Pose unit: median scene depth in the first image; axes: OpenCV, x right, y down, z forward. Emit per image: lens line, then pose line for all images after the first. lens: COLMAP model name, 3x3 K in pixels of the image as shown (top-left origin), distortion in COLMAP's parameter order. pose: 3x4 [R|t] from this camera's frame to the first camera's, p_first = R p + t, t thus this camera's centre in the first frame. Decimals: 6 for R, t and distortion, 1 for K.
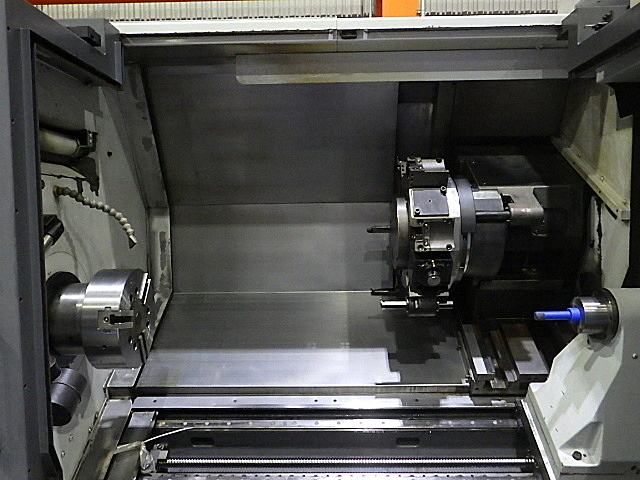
lens RADIAL K [[526.3, 0, 318.6], [0, 526.3, 242.1], [0, 0, 1]] dist [0.003356, -0.005003]
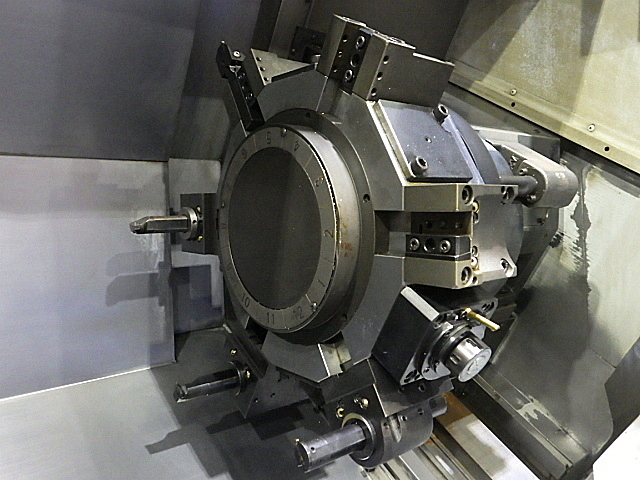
lens RADIAL K [[526.3, 0, 319.0], [0, 526.3, 241.0], [0, 0, 1]] dist [0.003356, -0.005003]
pose [[0.744185, -0.043068, 0.666584, -0.074429], [0.039700, 0.999007, 0.020225, -0.017248], [-0.666793, 0.011412, 0.745155, 0.698794]]
